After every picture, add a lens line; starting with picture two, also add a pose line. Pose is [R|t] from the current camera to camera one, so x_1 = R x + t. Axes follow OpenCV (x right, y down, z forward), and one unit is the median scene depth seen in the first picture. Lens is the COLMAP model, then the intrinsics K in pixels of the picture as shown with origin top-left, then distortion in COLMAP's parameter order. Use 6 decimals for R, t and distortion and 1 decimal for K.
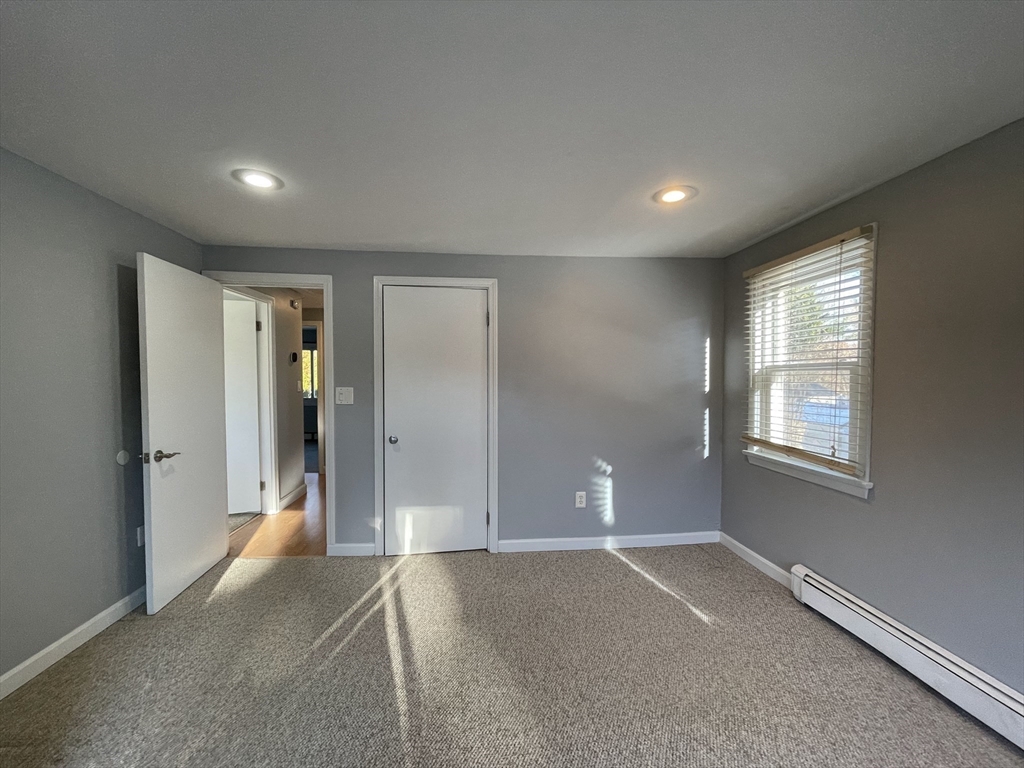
lens RADIAL K [[413.8, 0, 513.0], [0, 413.8, 389.2], [0, 0, 1]] dist [-0.004741, 0.000965]
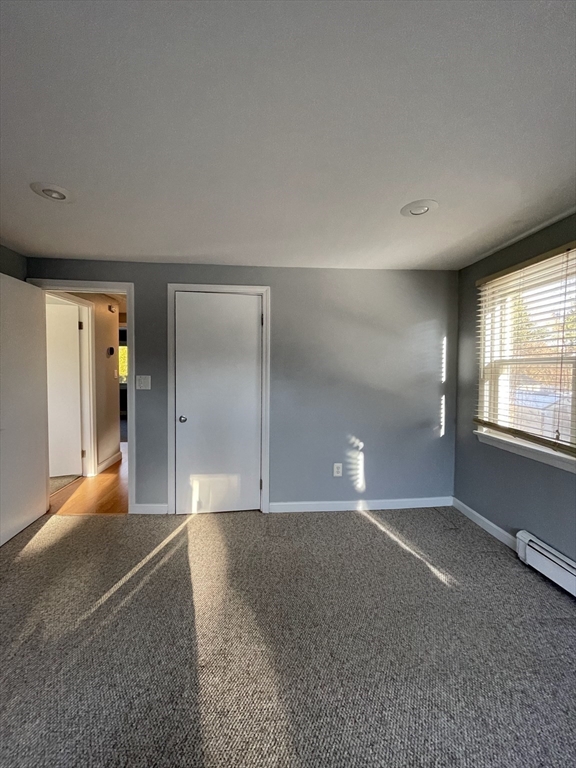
lens RADIAL K [[310.4, 0, 289.0], [0, 310.4, 380.0], [0, 0, 1]] dist [-0.004741, 0.000965]
pose [[0.999927, 0.007908, -0.009130, 0.036386], [-0.007836, 0.999938, 0.007861, -0.001858], [0.009191, -0.007788, 0.999927, 0.123041]]
